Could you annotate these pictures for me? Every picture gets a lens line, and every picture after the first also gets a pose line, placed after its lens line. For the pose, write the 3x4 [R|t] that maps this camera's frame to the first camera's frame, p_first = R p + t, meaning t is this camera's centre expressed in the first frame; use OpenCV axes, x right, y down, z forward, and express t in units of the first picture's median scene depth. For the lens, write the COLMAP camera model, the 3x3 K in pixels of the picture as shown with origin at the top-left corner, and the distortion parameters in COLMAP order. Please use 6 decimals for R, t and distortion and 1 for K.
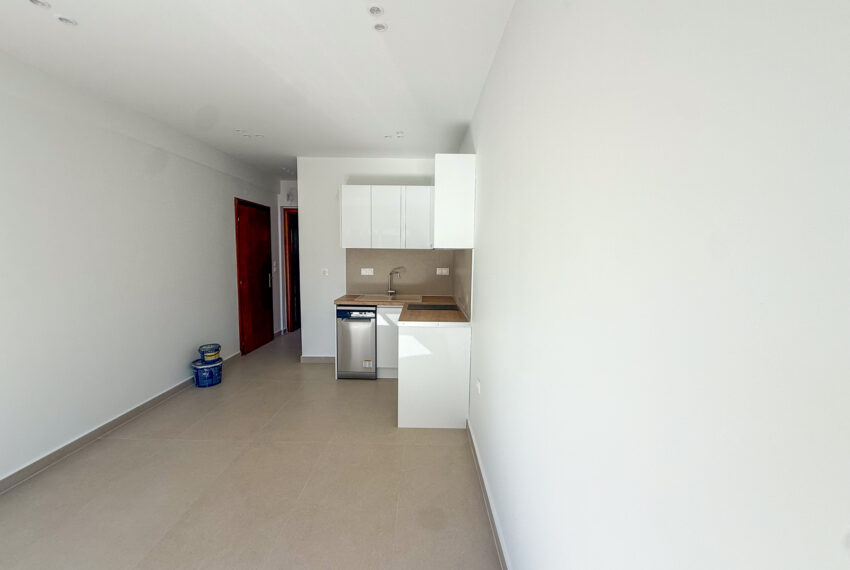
lens RADIAL K [[339.2, 0, 423.0], [0, 339.2, 285.2], [0, 0, 1]] dist [-0.001856, -0.000086]
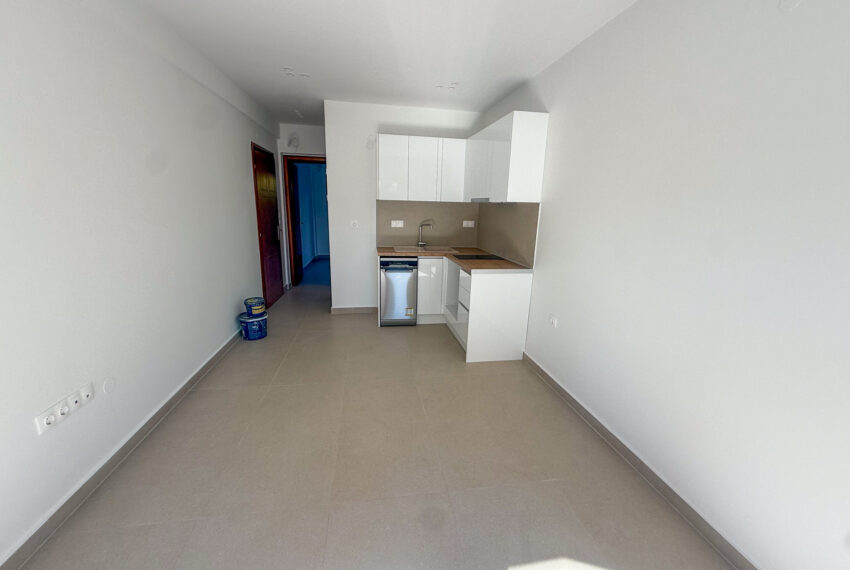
lens RADIAL K [[339.2, 0, 423.7], [0, 339.2, 285.6], [0, 0, 1]] dist [-0.001856, -0.000086]
pose [[0.985143, -0.026578, 0.169668, -0.274634], [0.003318, 0.990713, 0.135926, 0.005821], [-0.171705, -0.133343, 0.976083, -0.037430]]
